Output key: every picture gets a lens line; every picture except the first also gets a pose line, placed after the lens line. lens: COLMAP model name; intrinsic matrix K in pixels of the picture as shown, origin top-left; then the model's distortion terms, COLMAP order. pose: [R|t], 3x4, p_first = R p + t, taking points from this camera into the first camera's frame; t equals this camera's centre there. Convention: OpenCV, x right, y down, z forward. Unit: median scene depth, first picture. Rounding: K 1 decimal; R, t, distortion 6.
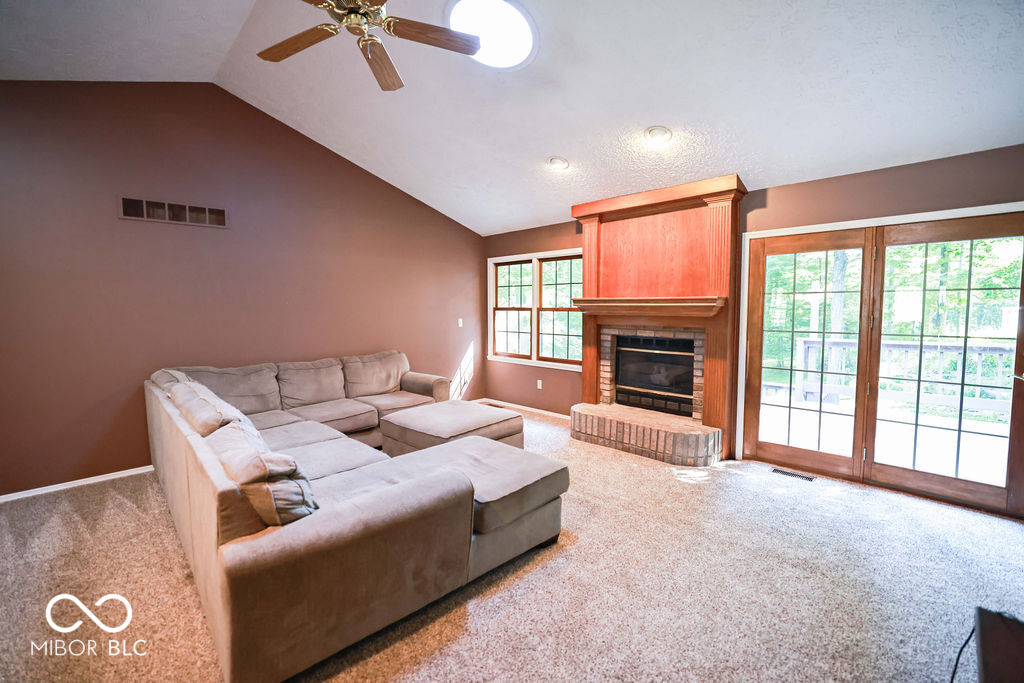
lens RADIAL K [[462.6, 0, 517.7], [0, 462.6, 333.6], [0, 0, 1]] dist [-0.024032, 0.013605]
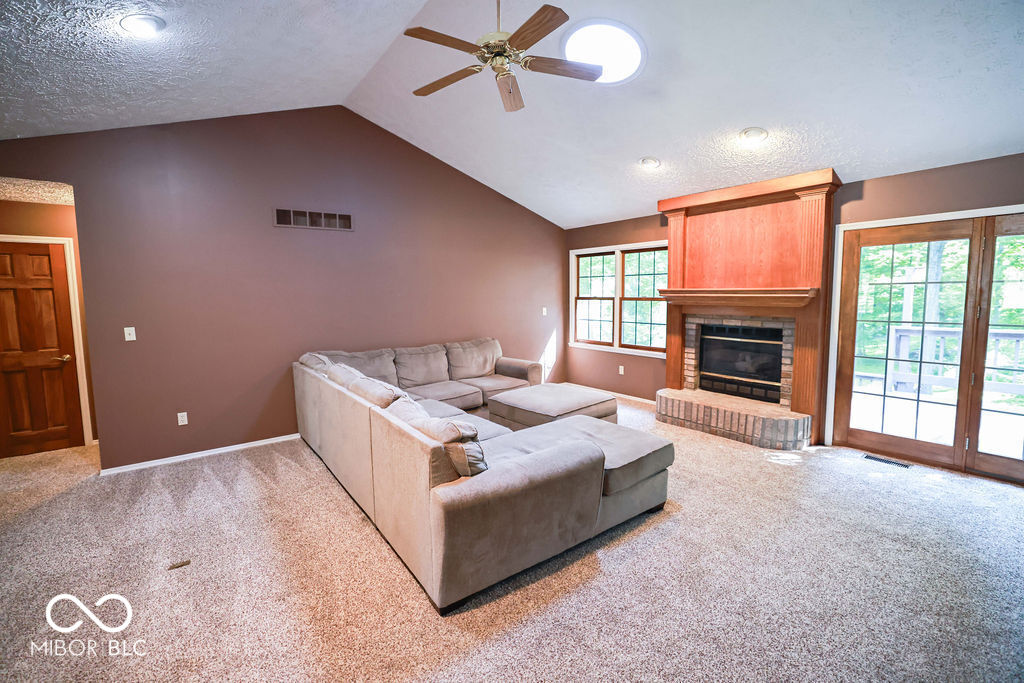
lens RADIAL K [[462.6, 0, 512.0], [0, 462.6, 330.5], [0, 0, 1]] dist [-0.024032, 0.013605]
pose [[0.991682, 0.003197, -0.128669, -0.096620], [0.000104, 0.999671, 0.025640, -0.011052], [0.128709, -0.025440, 0.991356, -0.110755]]
